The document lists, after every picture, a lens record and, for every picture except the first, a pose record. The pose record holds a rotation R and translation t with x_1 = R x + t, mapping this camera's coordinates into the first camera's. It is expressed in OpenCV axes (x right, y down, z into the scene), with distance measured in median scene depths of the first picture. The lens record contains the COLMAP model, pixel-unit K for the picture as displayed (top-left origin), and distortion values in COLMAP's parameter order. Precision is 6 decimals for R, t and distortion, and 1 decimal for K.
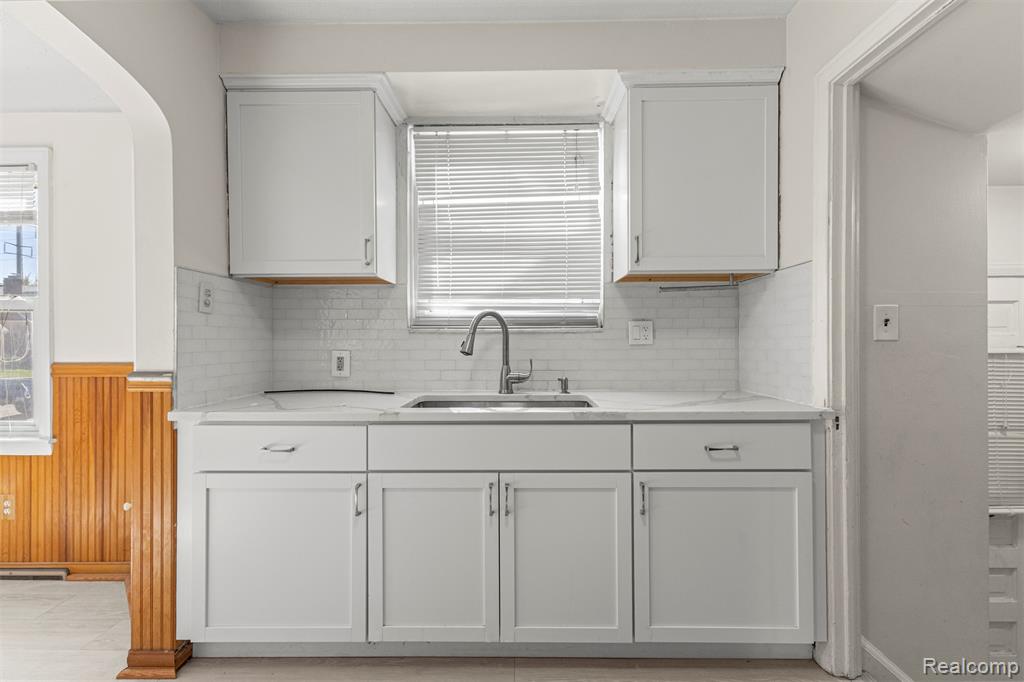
lens RADIAL K [[449.9, 0, 512.0], [0, 449.9, 341.0], [0, 0, 1]] dist [0.003385, -0.000117]
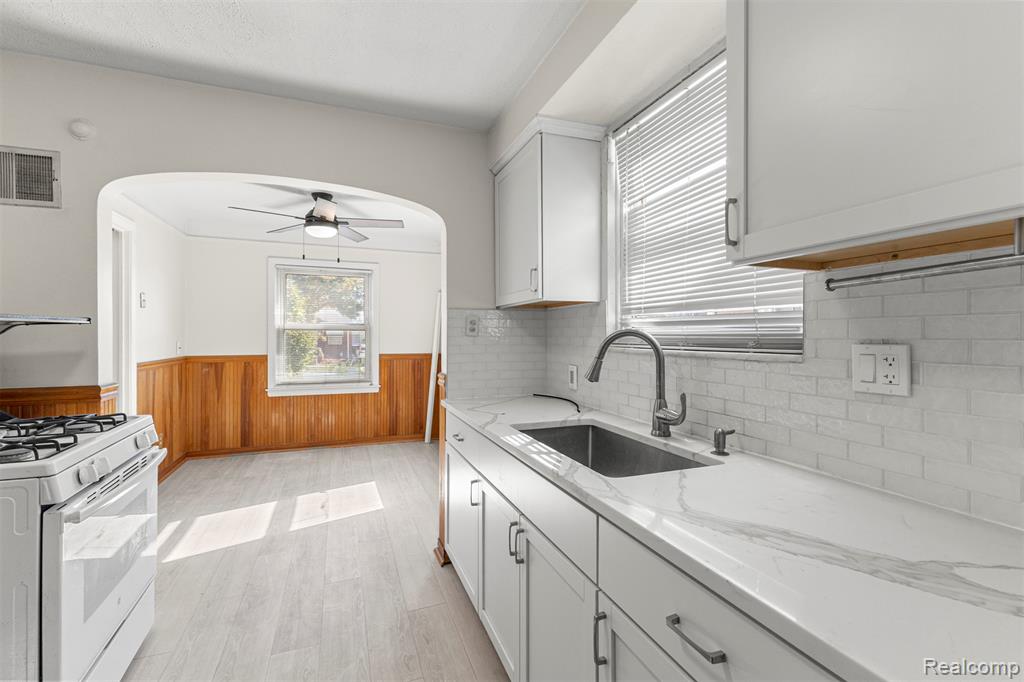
lens RADIAL K [[445.6, 0, 510.6], [0, 445.6, 333.1], [0, 0, 1]] dist [0.002346, 0.000180]
pose [[0.369179, -0.002503, -0.929355, 0.577415], [-0.002892, 0.999988, -0.003841, -0.053067], [0.929354, 0.004106, 0.369168, 0.457725]]
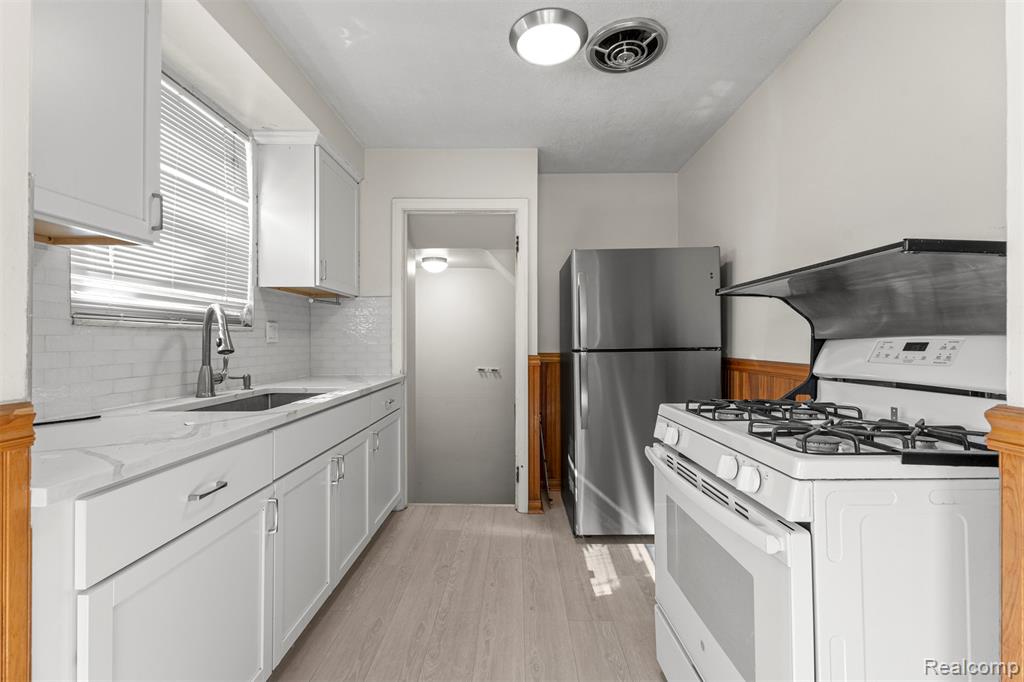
lens RADIAL K [[442.9, 0, 516.2], [0, 442.9, 339.2], [0, 0, 1]] dist [0.002991, -0.000092]
pose [[-0.011041, 0.005568, 0.999924, -0.869290], [0.000211, 0.999984, -0.005567, 0.005832], [-0.999939, 0.000150, -0.011042, 0.373320]]
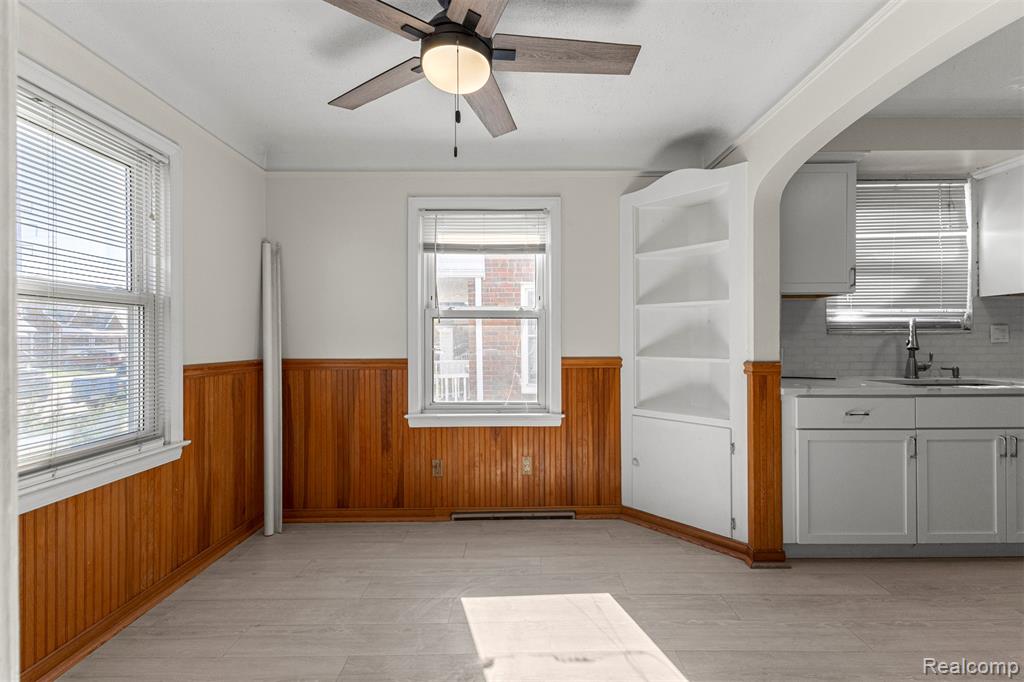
lens RADIAL K [[442.9, 0, 516.2], [0, 442.9, 339.2], [0, 0, 1]] dist [0.002991, -0.000092]
pose [[0.999891, -0.002572, 0.014547, -1.180652], [0.002588, 0.999996, -0.001130, -0.004296], [-0.014545, 0.001168, 0.999894, -0.314654]]
